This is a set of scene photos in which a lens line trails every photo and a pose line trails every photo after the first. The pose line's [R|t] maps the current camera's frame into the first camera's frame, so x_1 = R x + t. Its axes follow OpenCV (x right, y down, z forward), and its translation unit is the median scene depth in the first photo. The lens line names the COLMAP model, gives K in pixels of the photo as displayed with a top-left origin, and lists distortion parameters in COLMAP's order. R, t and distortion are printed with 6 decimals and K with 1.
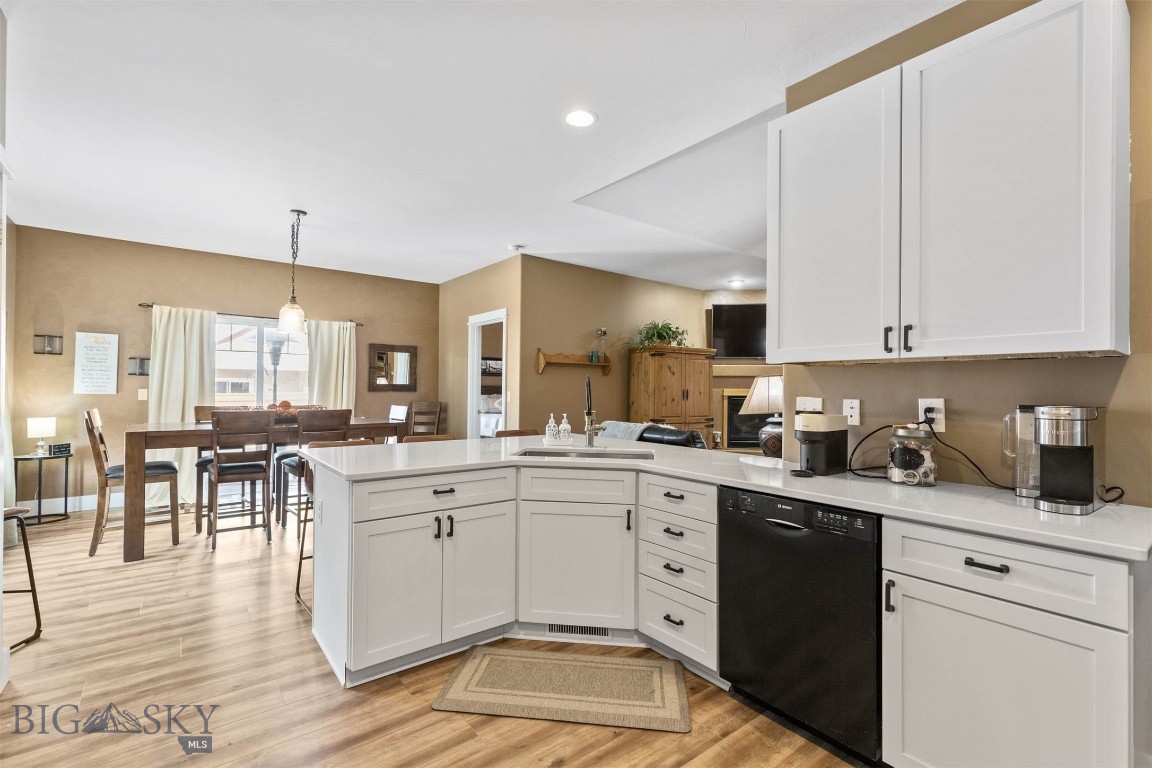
lens RADIAL K [[511.3, 0, 577.1], [0, 511.3, 386.4], [0, 0, 1]] dist [0.001169, -0.000063]
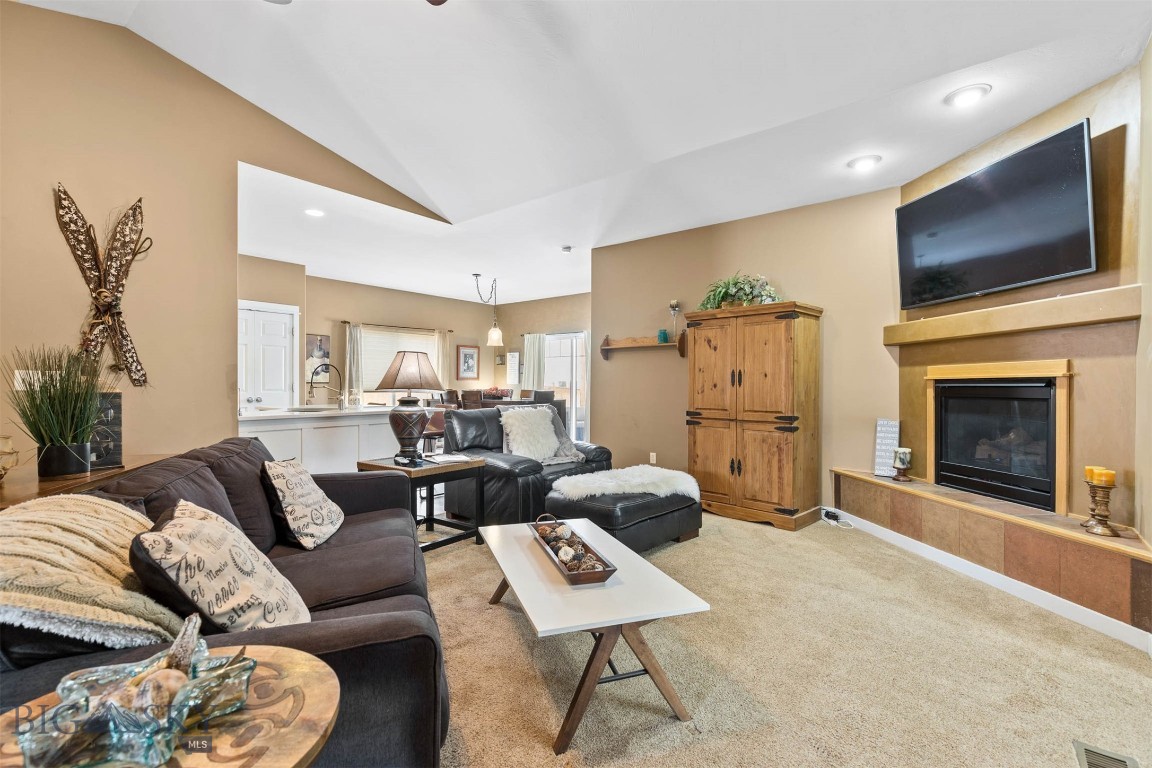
lens RADIAL K [[511.3, 0, 577.1], [0, 511.3, 386.4], [0, 0, 1]] dist [0.001169, -0.000063]
pose [[0.233297, -0.007360, -0.972378, 1.692857], [0.006633, 0.999960, -0.005977, 0.061497], [0.972383, -0.005055, 0.233337, 1.320025]]
